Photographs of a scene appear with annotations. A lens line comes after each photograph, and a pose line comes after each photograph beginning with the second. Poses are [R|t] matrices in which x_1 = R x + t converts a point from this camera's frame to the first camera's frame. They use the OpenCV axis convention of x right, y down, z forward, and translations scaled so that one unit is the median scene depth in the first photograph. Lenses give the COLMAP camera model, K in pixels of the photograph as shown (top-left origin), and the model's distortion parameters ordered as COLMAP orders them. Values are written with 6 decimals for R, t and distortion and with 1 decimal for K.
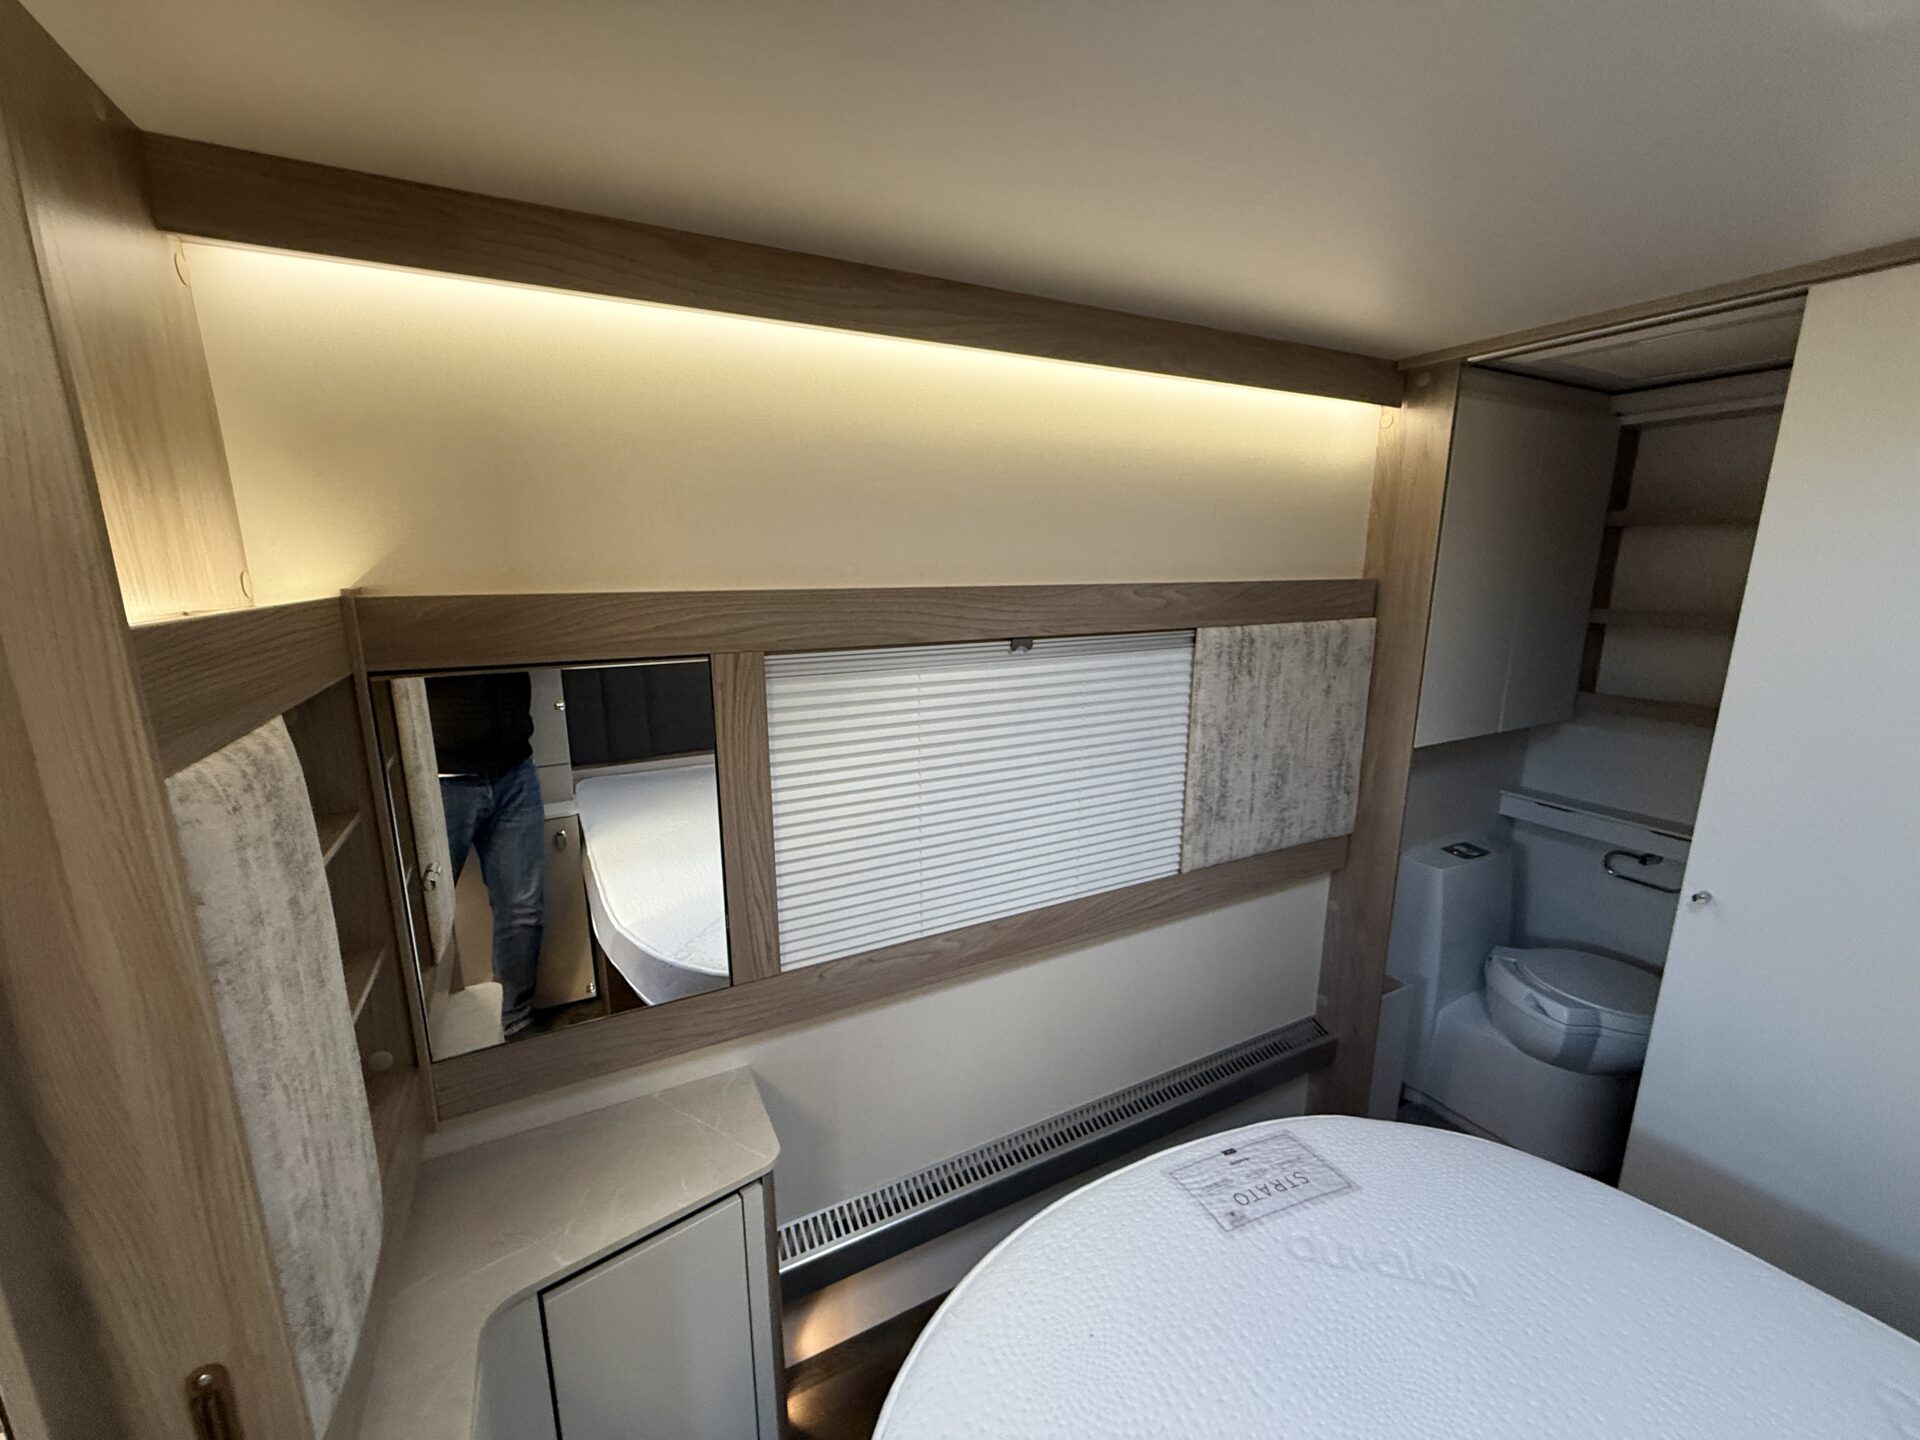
lens RADIAL K [[757.8, 0, 964.2], [0, 757.8, 718.4], [0, 0, 1]] dist [-0.001038, 0.000037]
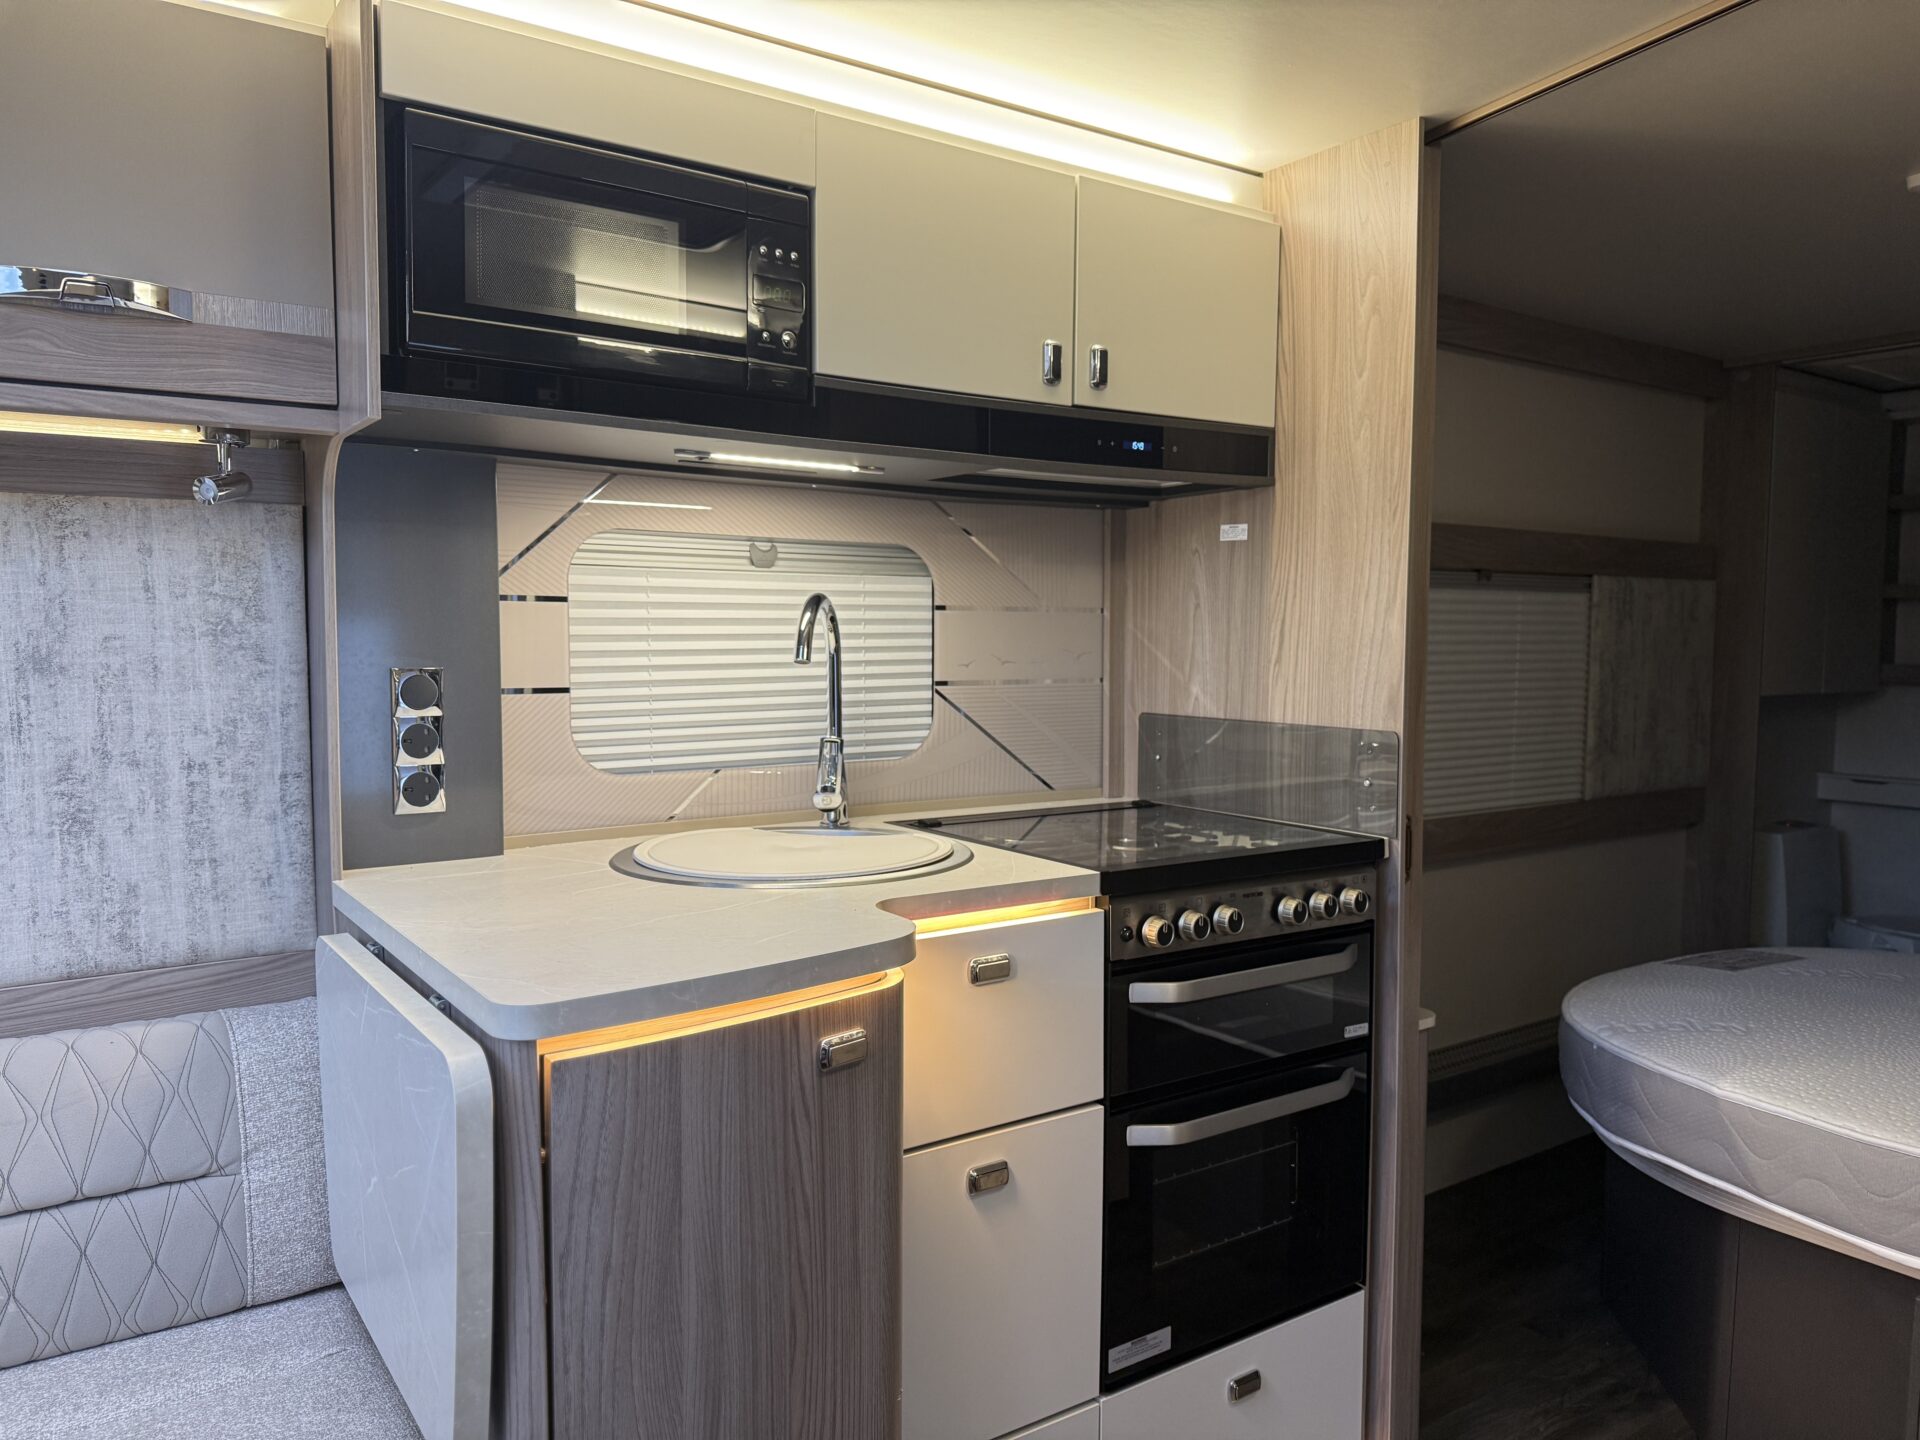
lens RADIAL K [[1345.0, 0, 949.1], [0, 1345.0, 725.8], [0, 0, 1]] dist [0.006585, -0.014515]
pose [[0.991878, -0.003882, 0.127137, -0.896229], [0.022206, 0.989468, -0.143036, 0.366295], [-0.125243, 0.144698, 0.981518, -0.829760]]
